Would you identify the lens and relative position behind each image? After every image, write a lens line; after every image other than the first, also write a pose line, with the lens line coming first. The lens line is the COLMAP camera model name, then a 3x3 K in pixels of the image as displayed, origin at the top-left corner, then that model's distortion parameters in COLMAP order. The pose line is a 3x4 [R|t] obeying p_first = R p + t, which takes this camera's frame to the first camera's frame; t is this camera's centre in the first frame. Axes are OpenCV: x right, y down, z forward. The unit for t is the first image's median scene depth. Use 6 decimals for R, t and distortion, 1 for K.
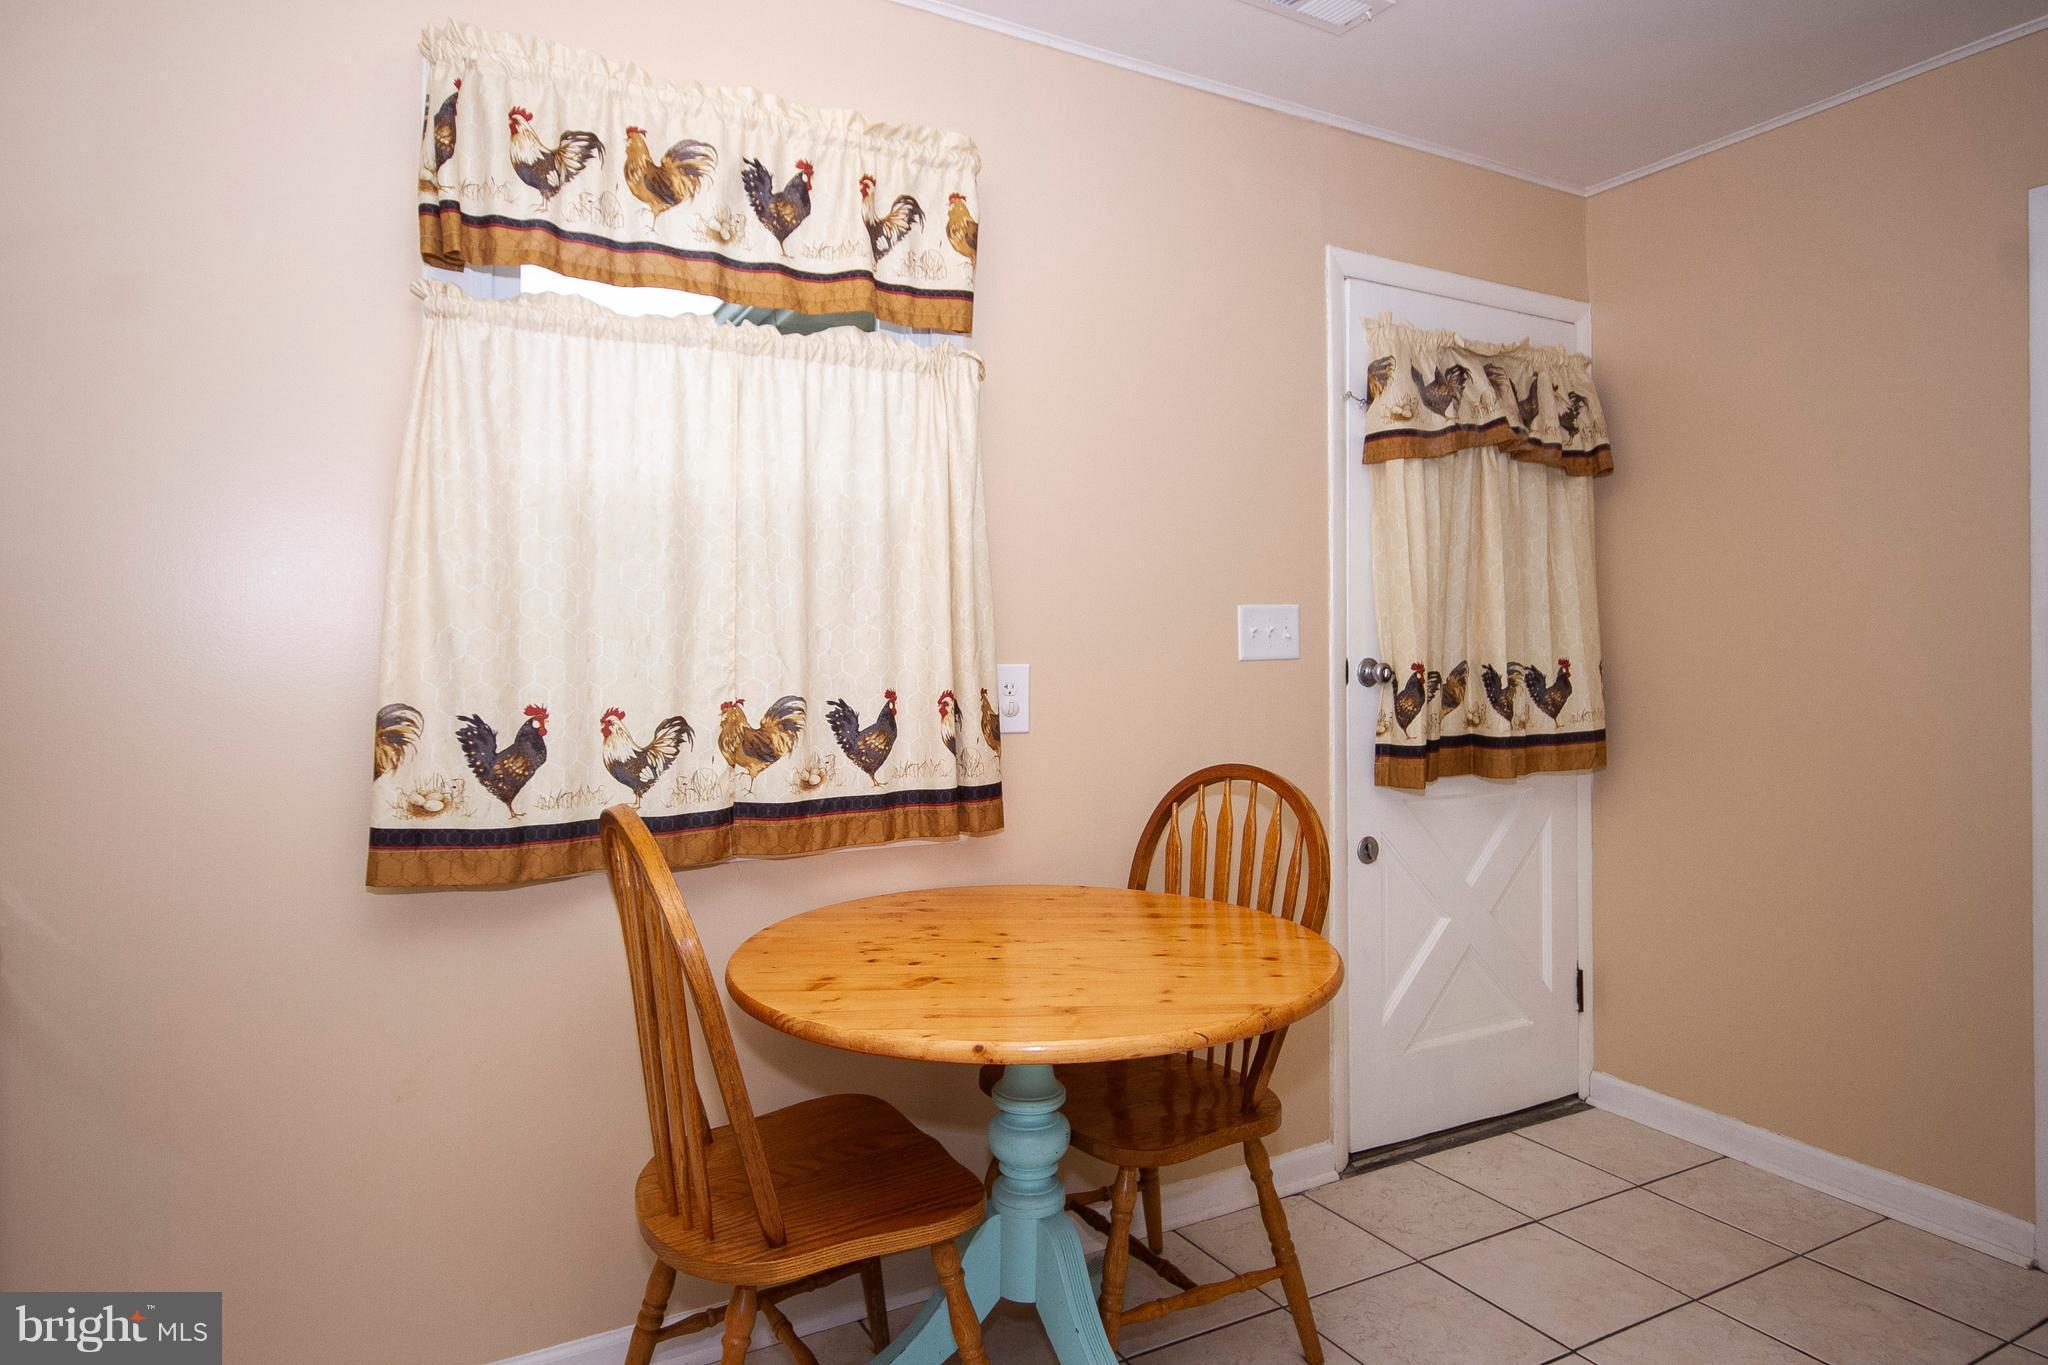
lens RADIAL K [[1212.9, 0, 1036.9], [0, 1212.9, 663.7], [0, 0, 1]] dist [-0.001793, 0.003327]
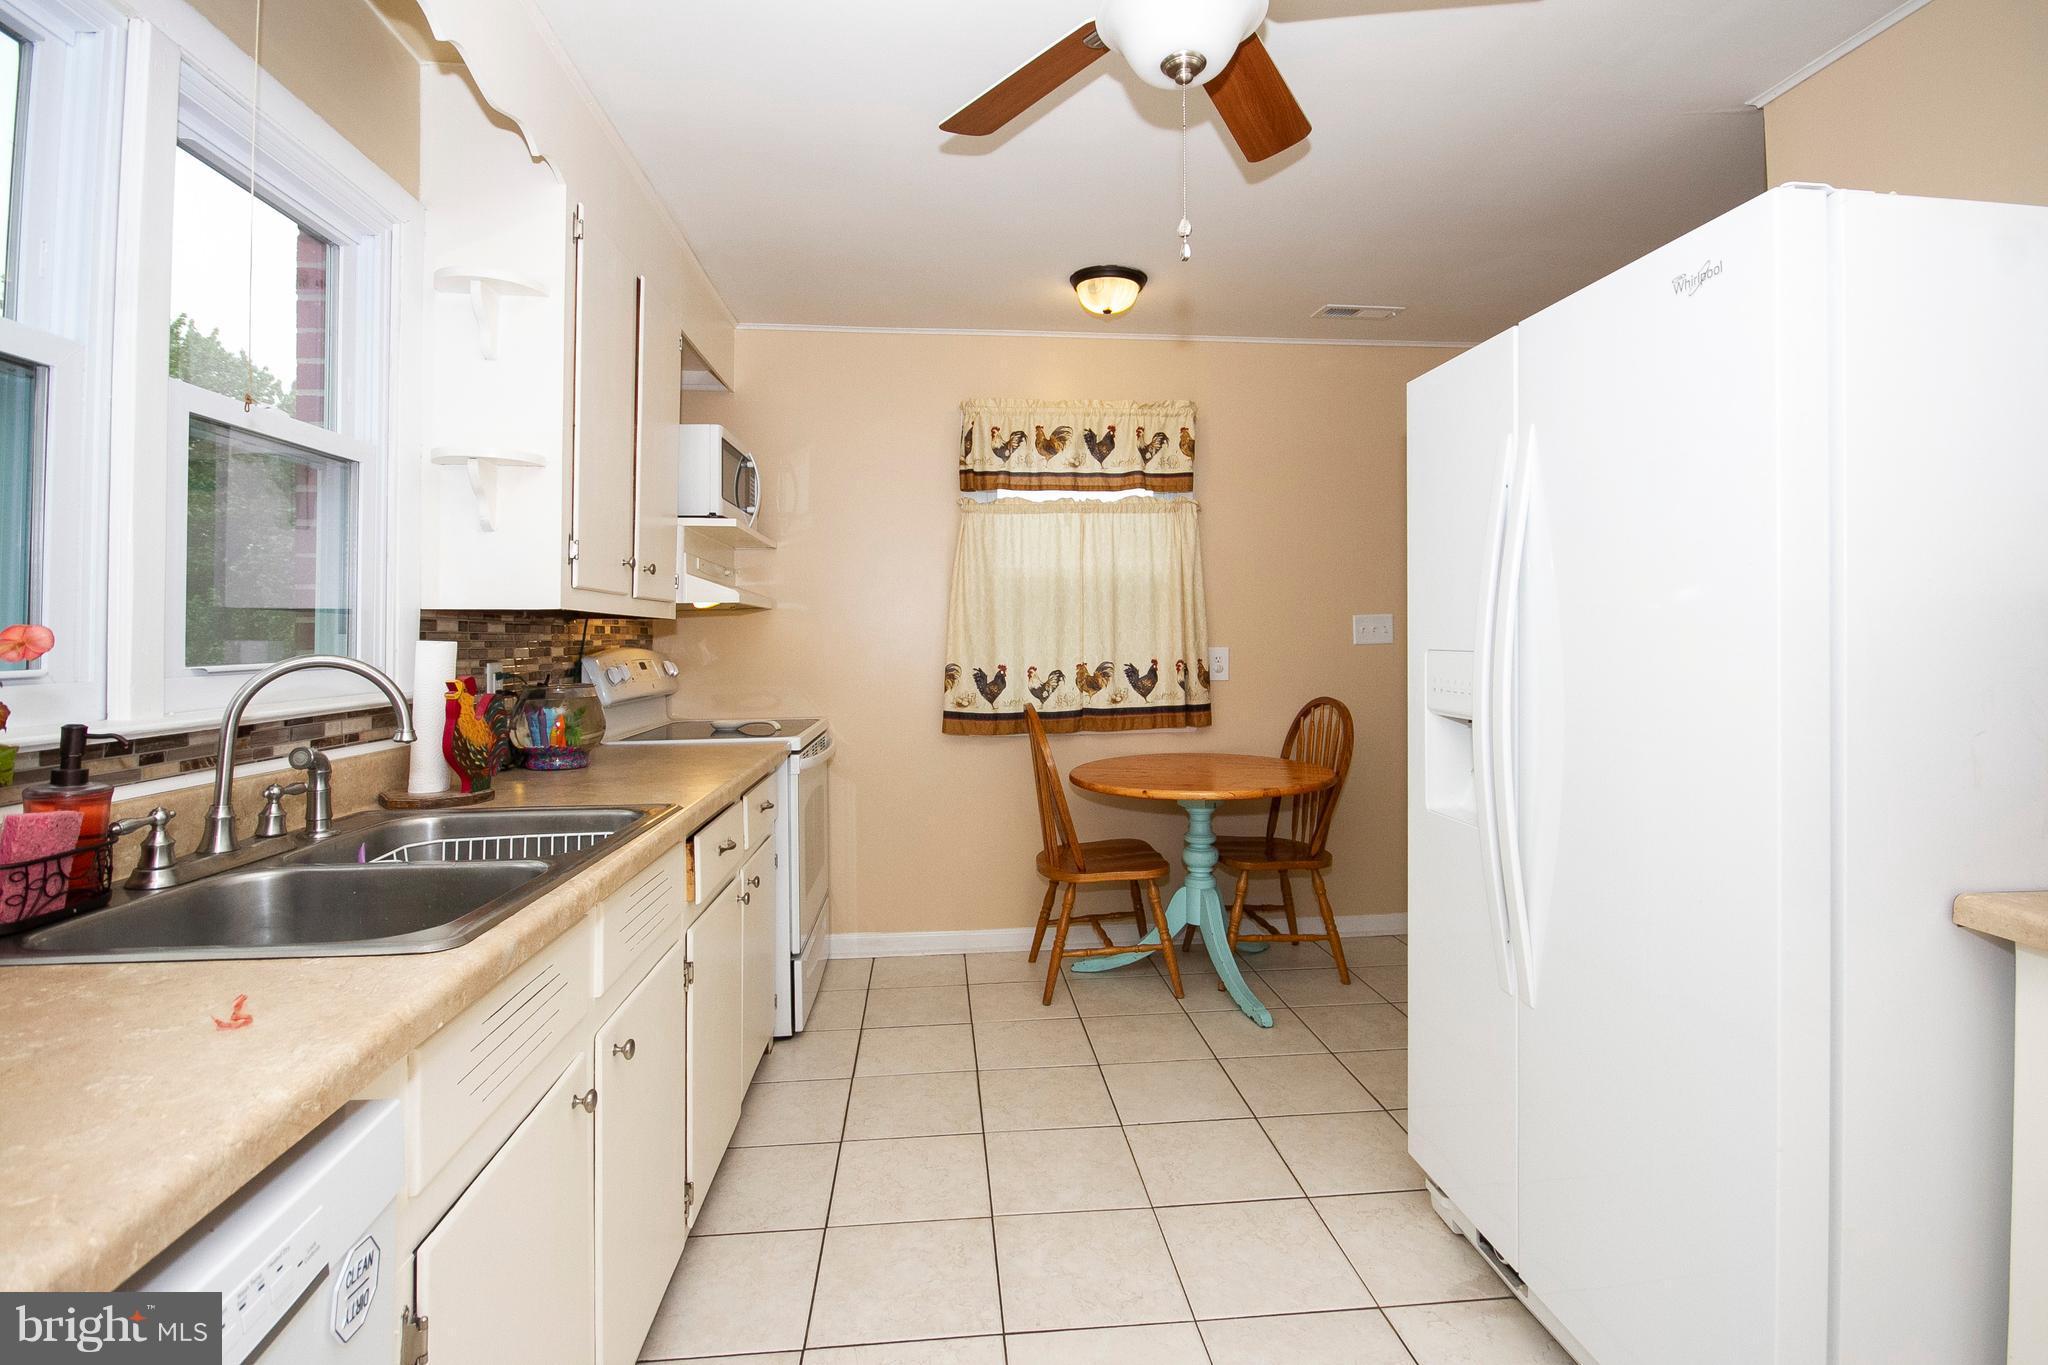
lens RADIAL K [[1045.2, 0, 1053.7], [0, 1045.2, 628.7], [0, 0, 1]] dist [-0.005060, -0.000159]
pose [[0.923409, -0.011469, -0.383646, 0.464596], [0.004559, 0.999811, -0.018916, 0.001450], [0.383791, 0.015718, 0.923286, -0.858988]]
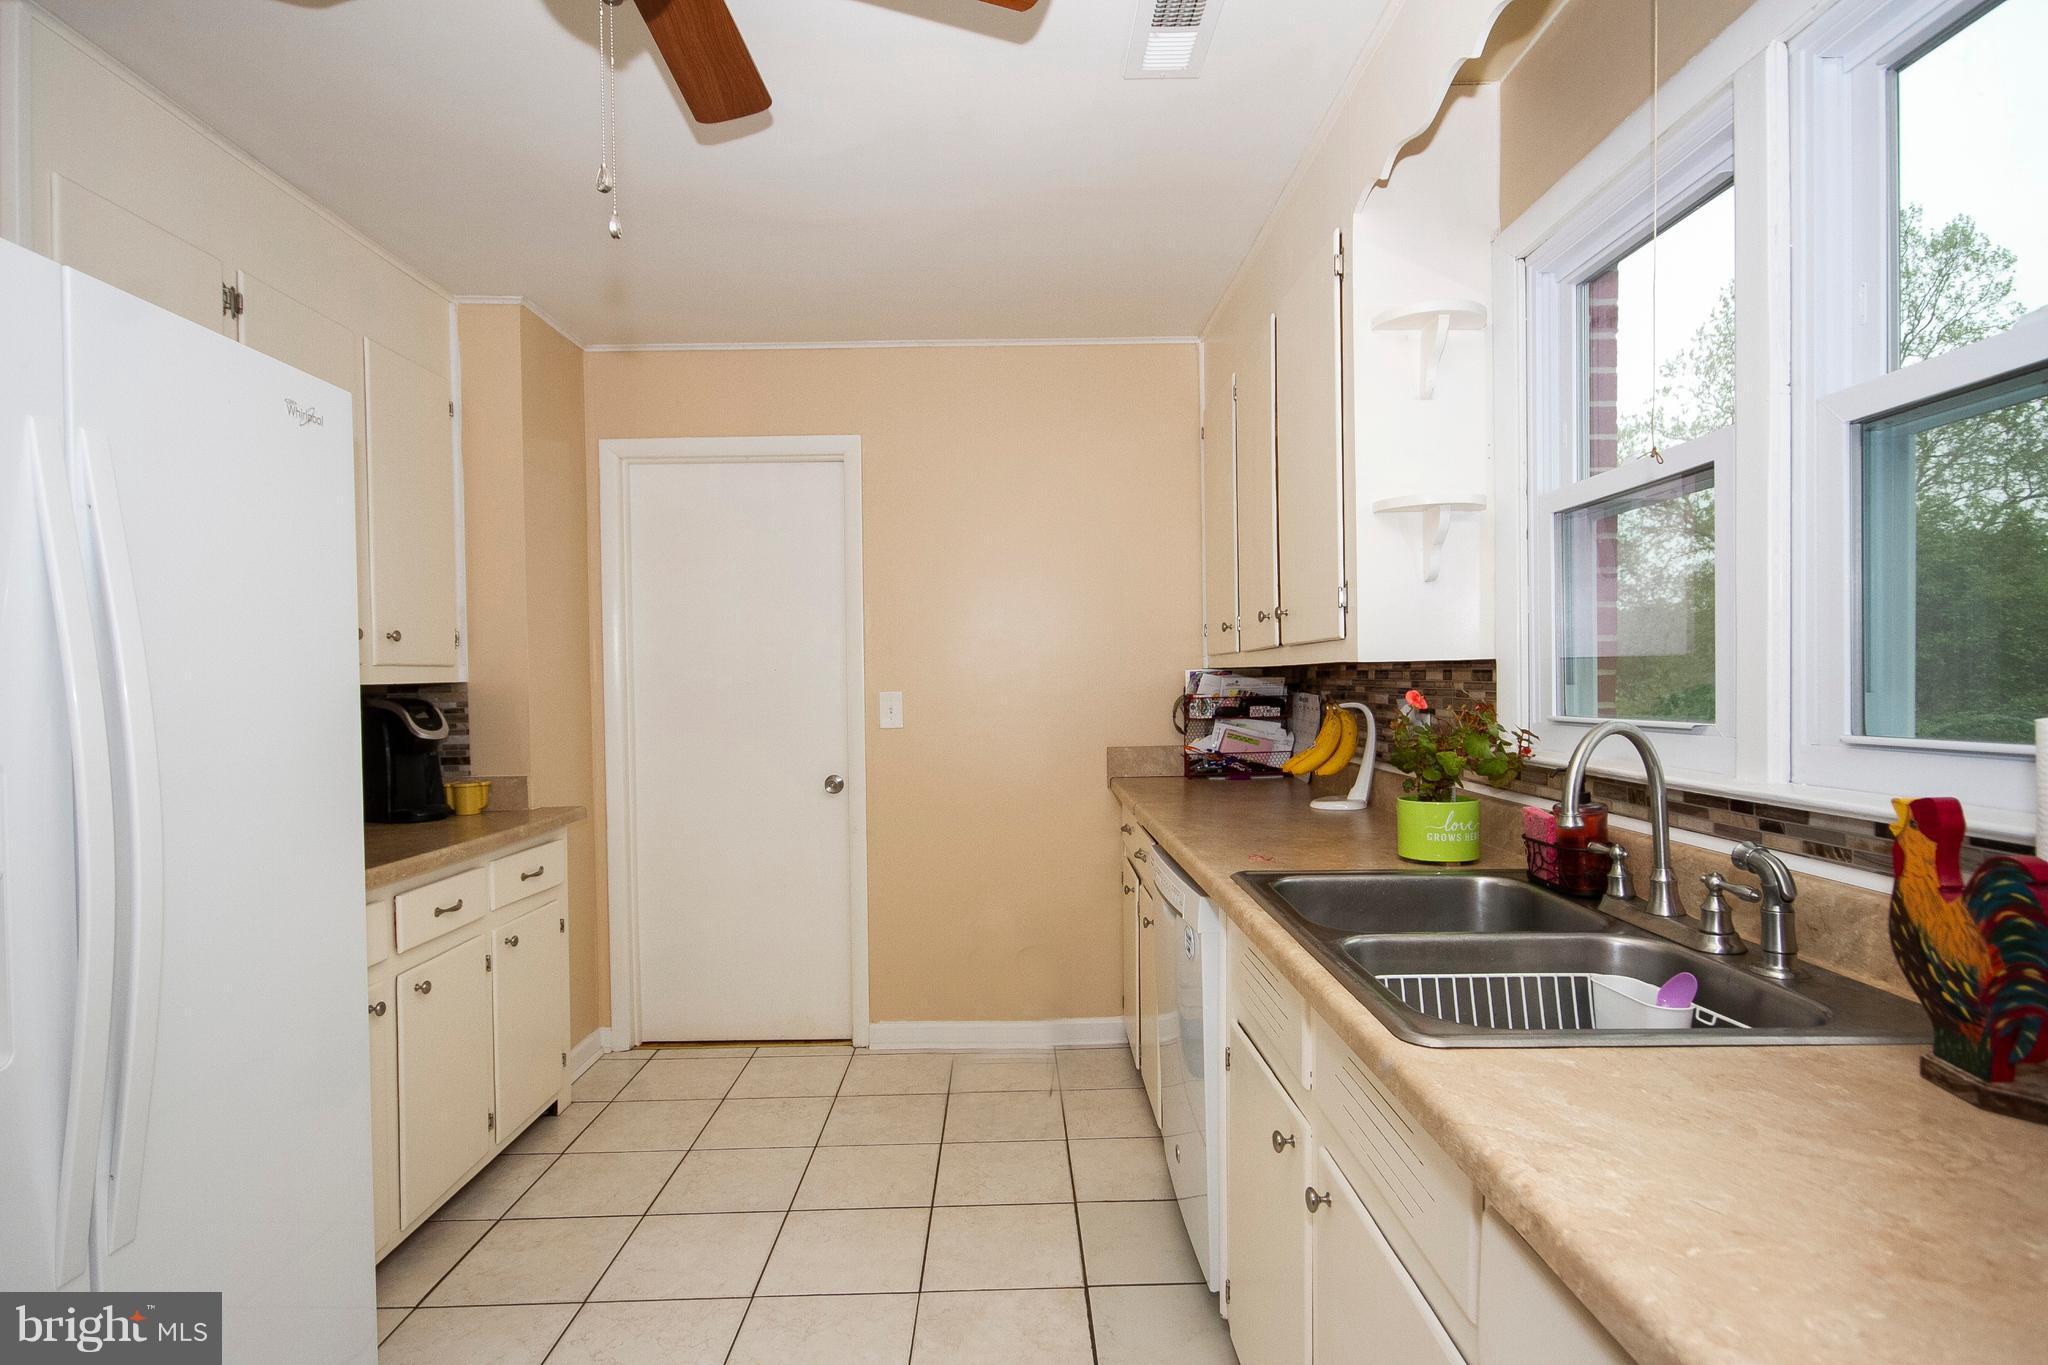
lens RADIAL K [[990.4, 0, 1013.8], [0, 990.4, 690.8], [0, 0, 1]] dist [-0.004315, -0.000470]
pose [[-0.880536, 0.004575, 0.473958, -1.366765], [0.016158, 0.999662, 0.020370, -0.093227], [-0.473705, 0.025594, -0.880312, 2.266516]]
